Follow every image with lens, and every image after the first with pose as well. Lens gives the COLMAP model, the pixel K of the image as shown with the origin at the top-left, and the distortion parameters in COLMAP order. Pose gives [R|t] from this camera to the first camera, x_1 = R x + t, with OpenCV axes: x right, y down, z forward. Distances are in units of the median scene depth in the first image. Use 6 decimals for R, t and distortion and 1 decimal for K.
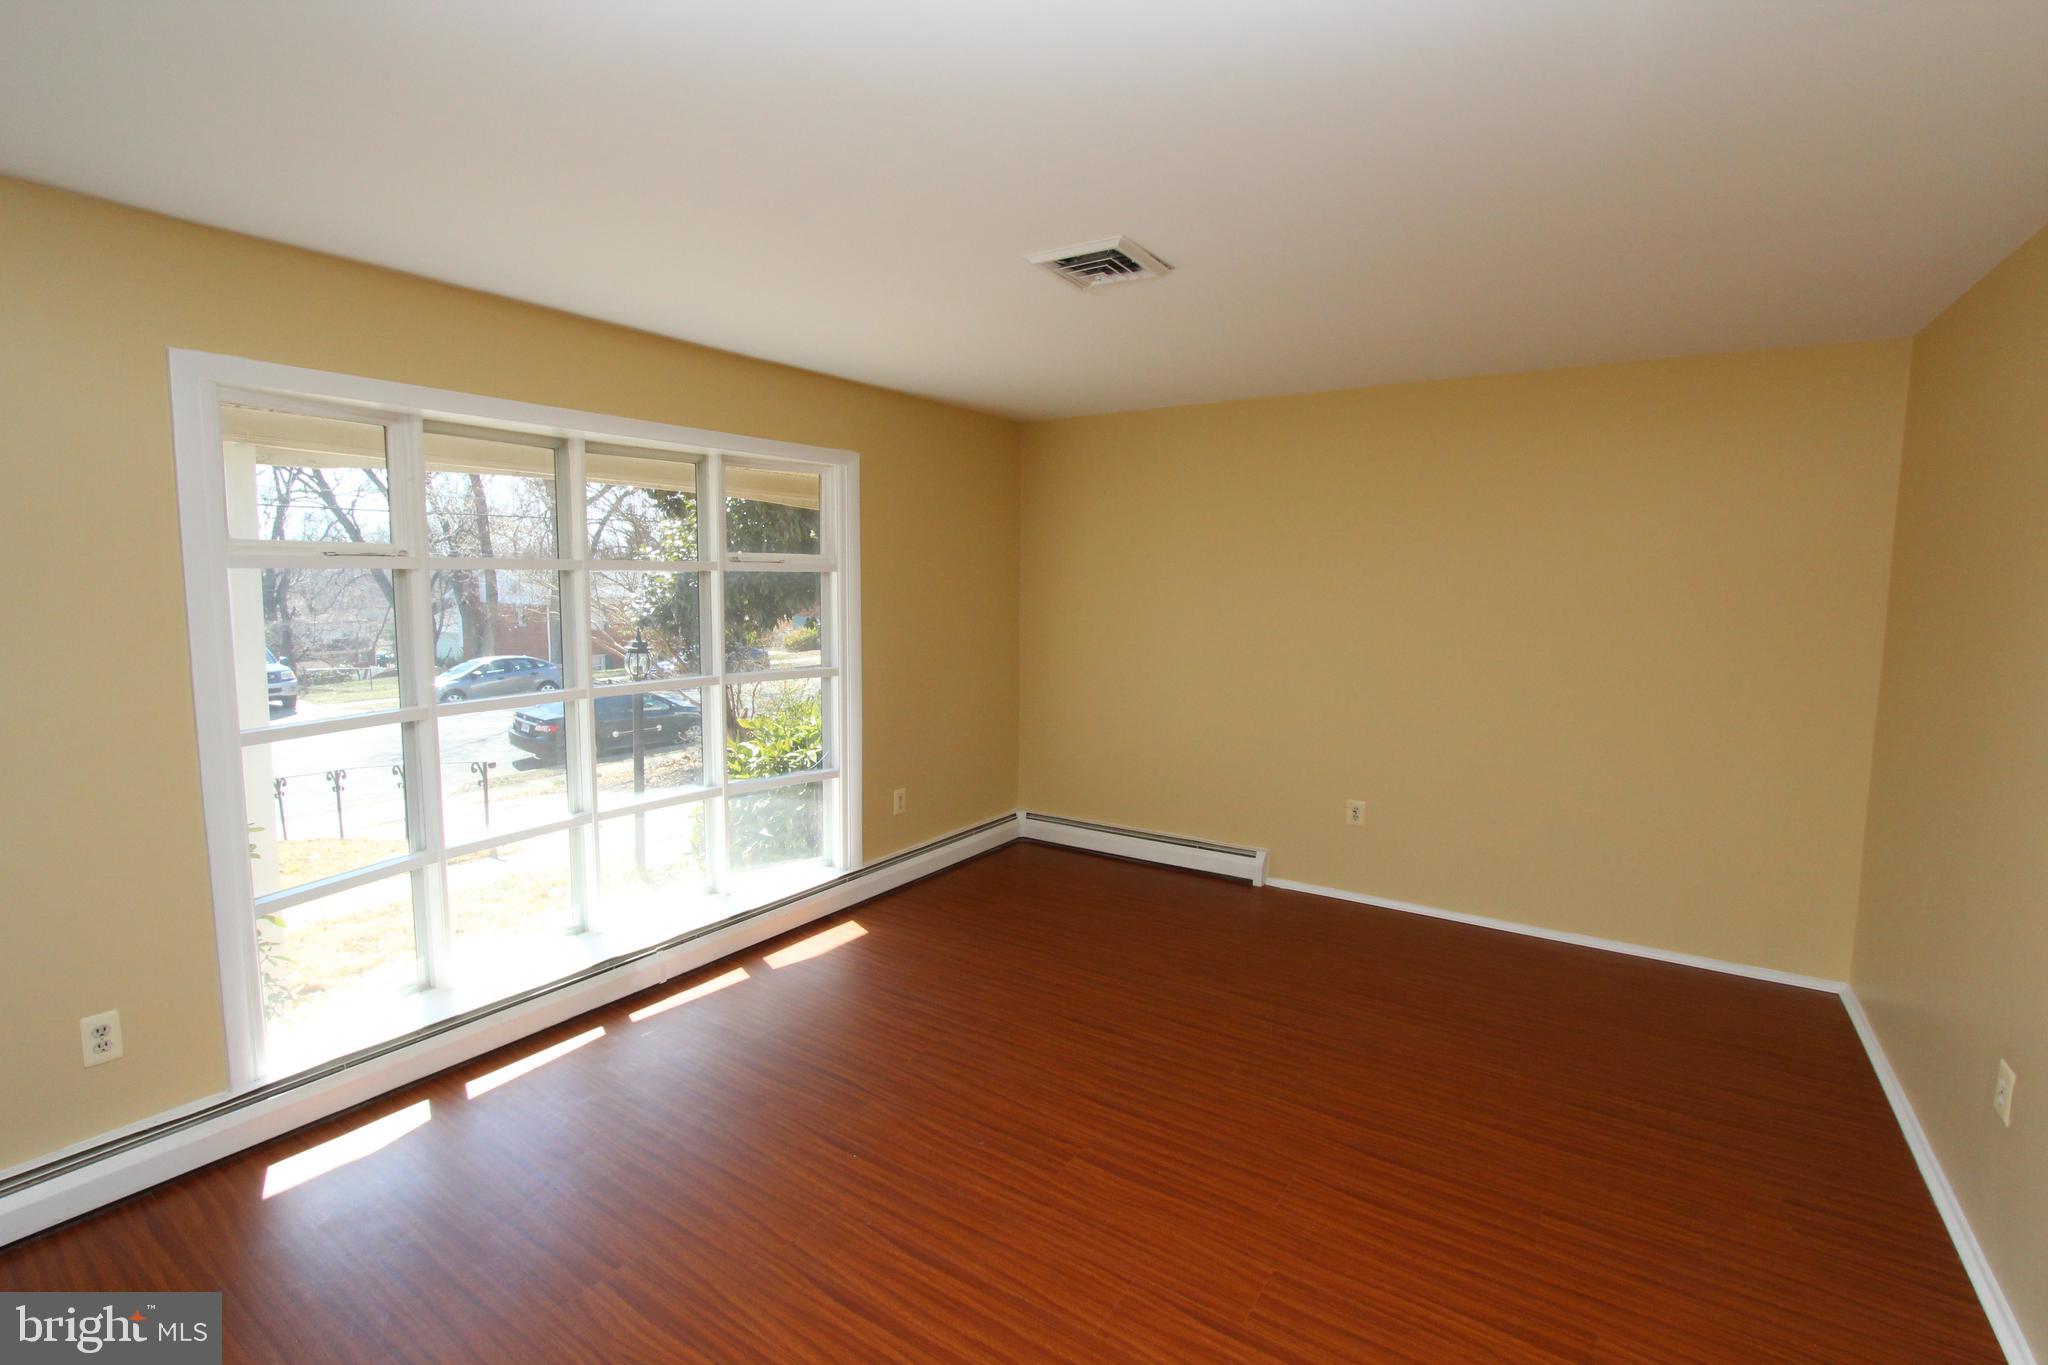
lens RADIAL K [[934.7, 0, 1020.7], [0, 934.7, 666.0], [0, 0, 1]] dist [-0.011331, 0.000562]
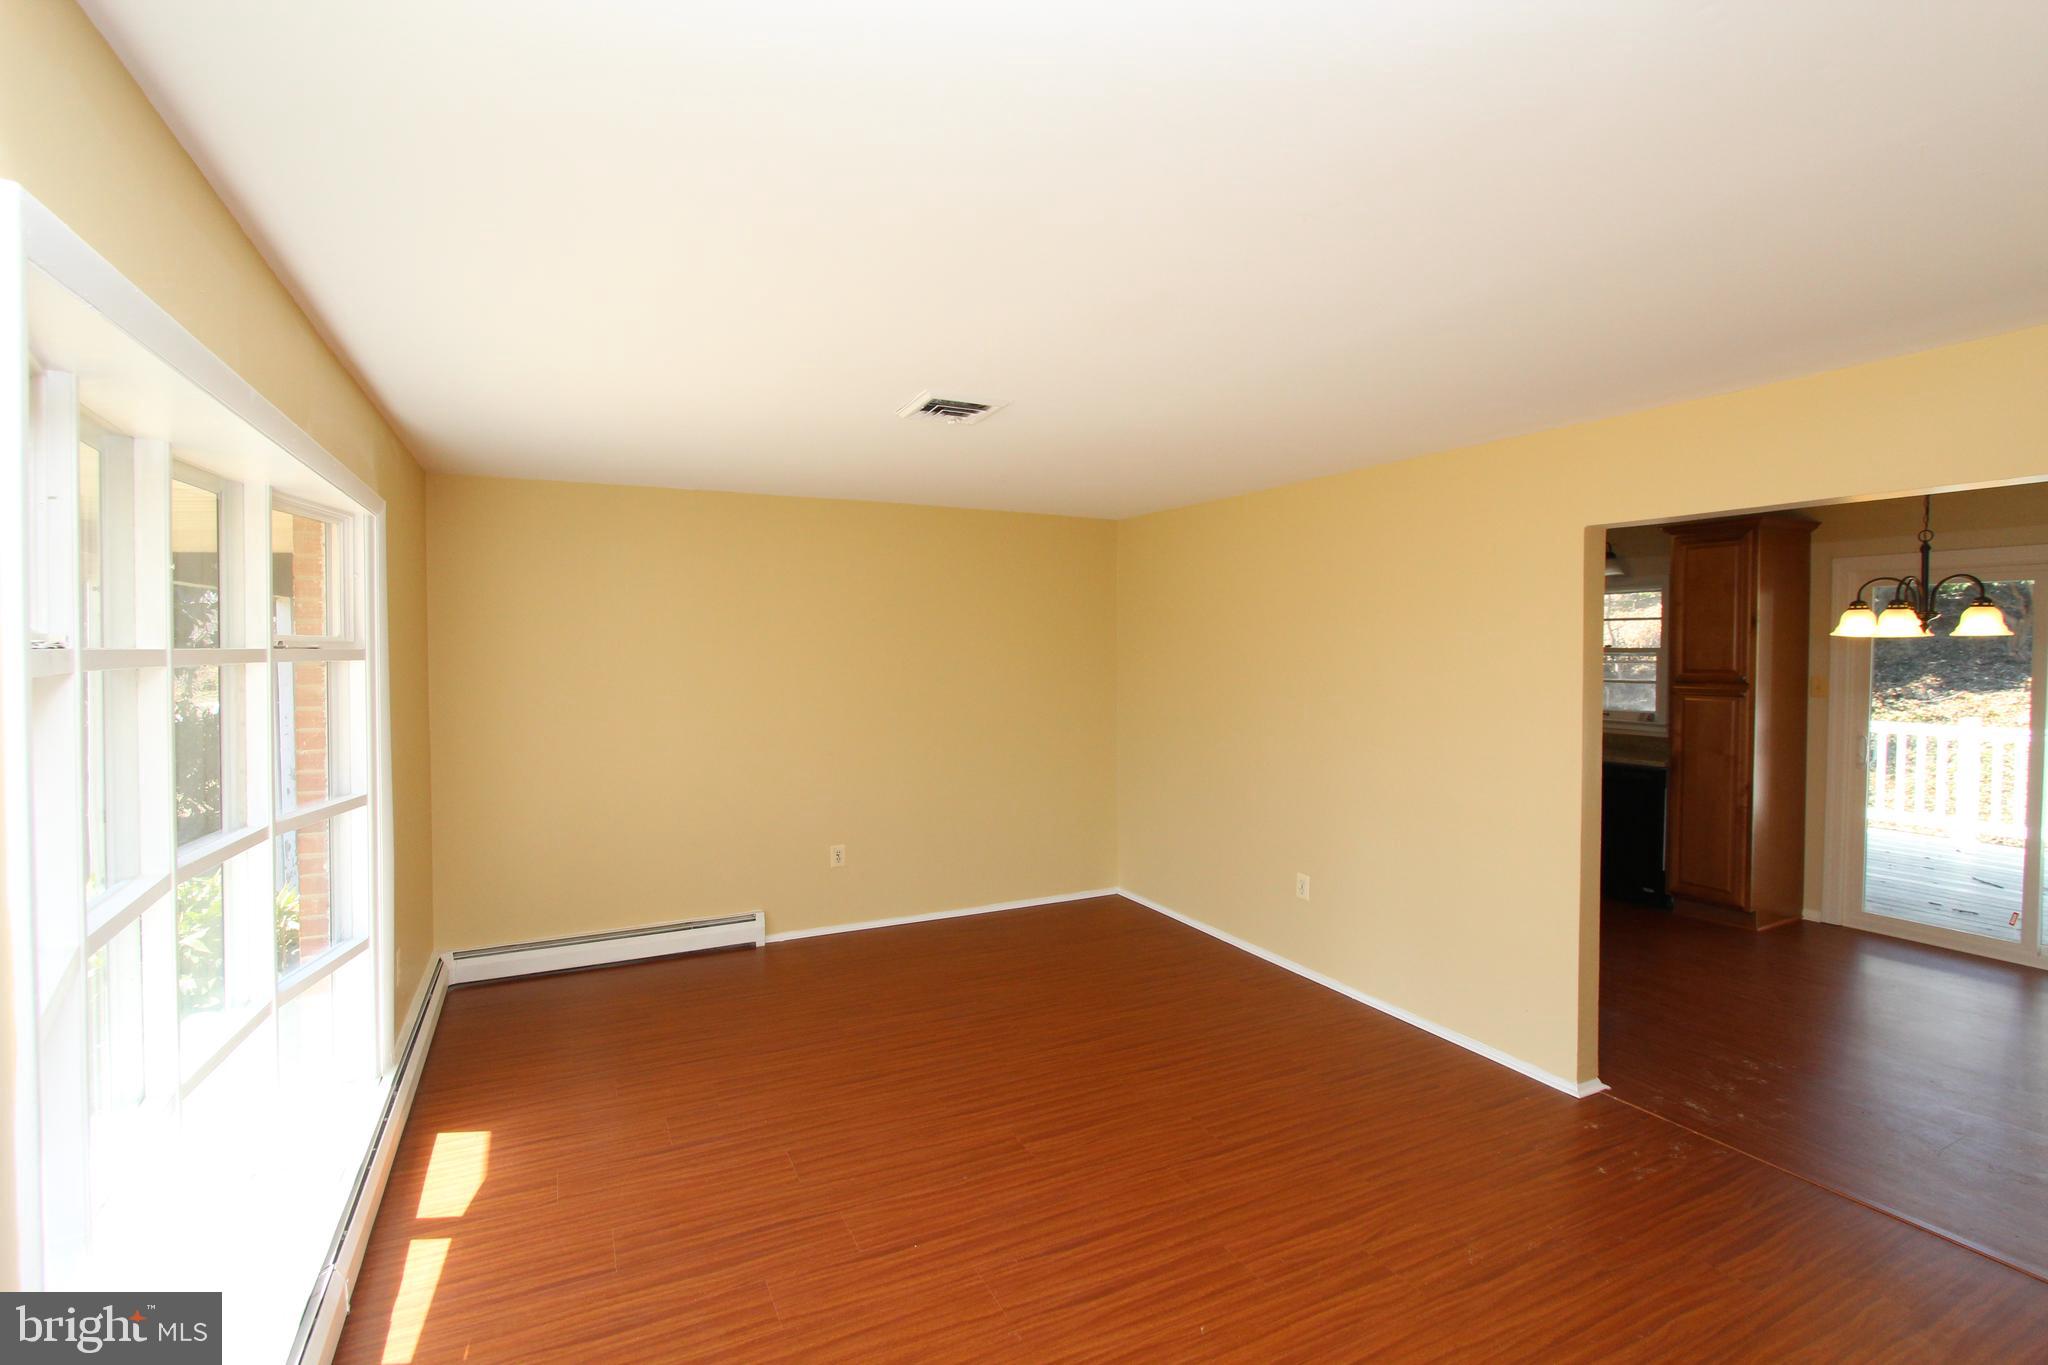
lens RADIAL K [[934.7, 0, 1025.2], [0, 934.7, 680.7], [0, 0, 1]] dist [-0.011331, 0.000562]
pose [[0.489400, -0.036211, 0.871307, -0.719454], [0.086582, 0.996218, -0.007229, -0.044400], [-0.867751, 0.078978, 0.490685, 0.268844]]
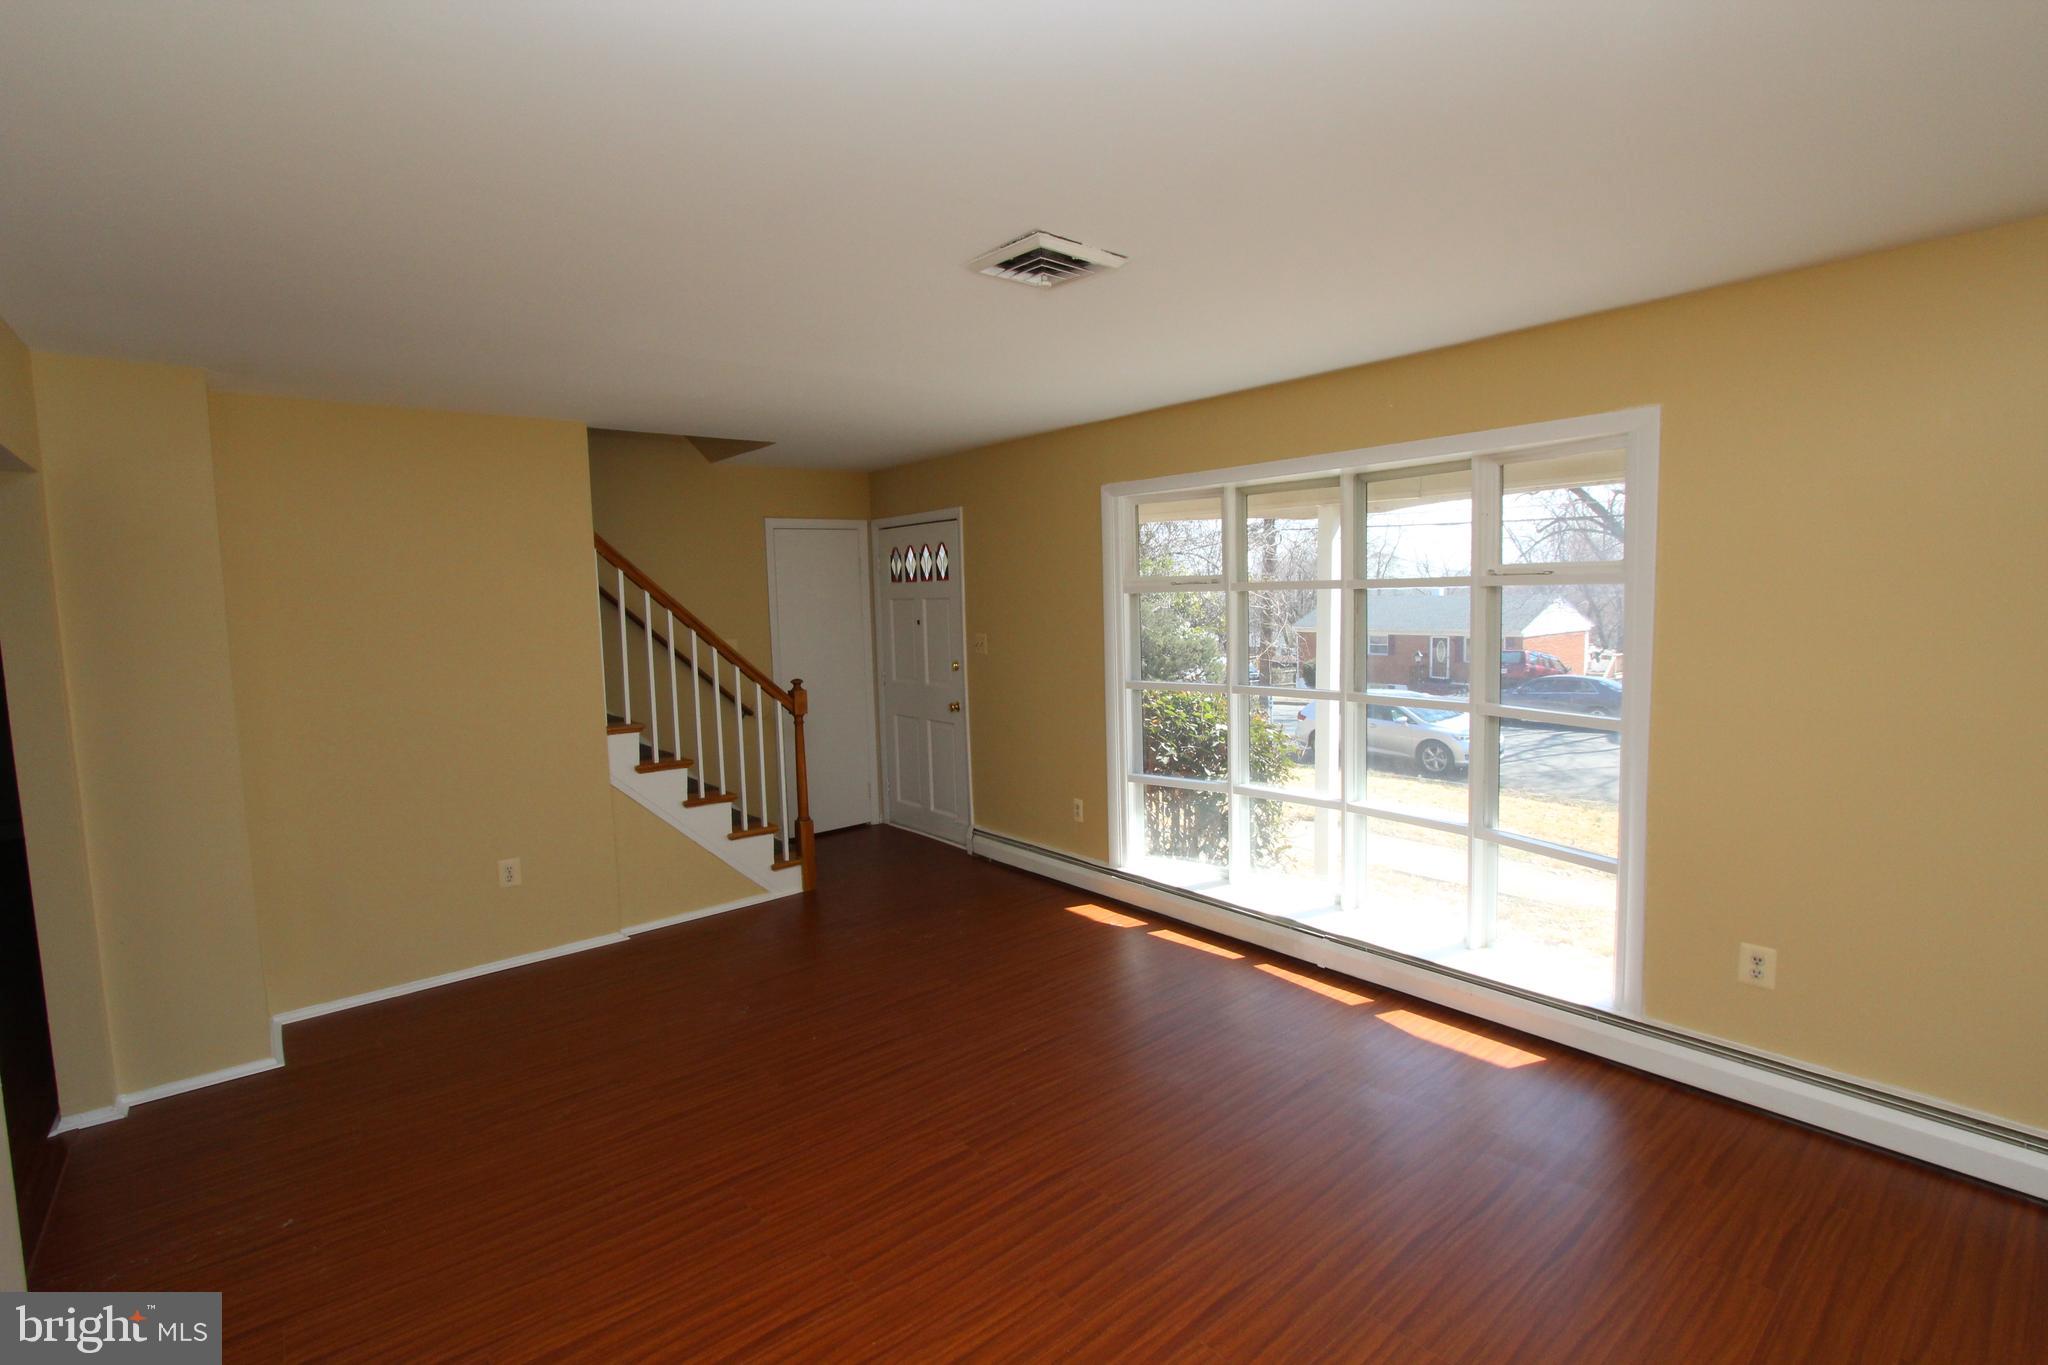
lens RADIAL K [[934.7, 0, 1032.7], [0, 934.7, 678.5], [0, 0, 1]] dist [-0.011331, 0.000562]
pose [[-0.260827, 0.092256, -0.960967, 0.755650], [-0.070458, 0.990949, 0.114258, -0.100104], [0.962811, 0.097510, -0.251966, 0.958280]]
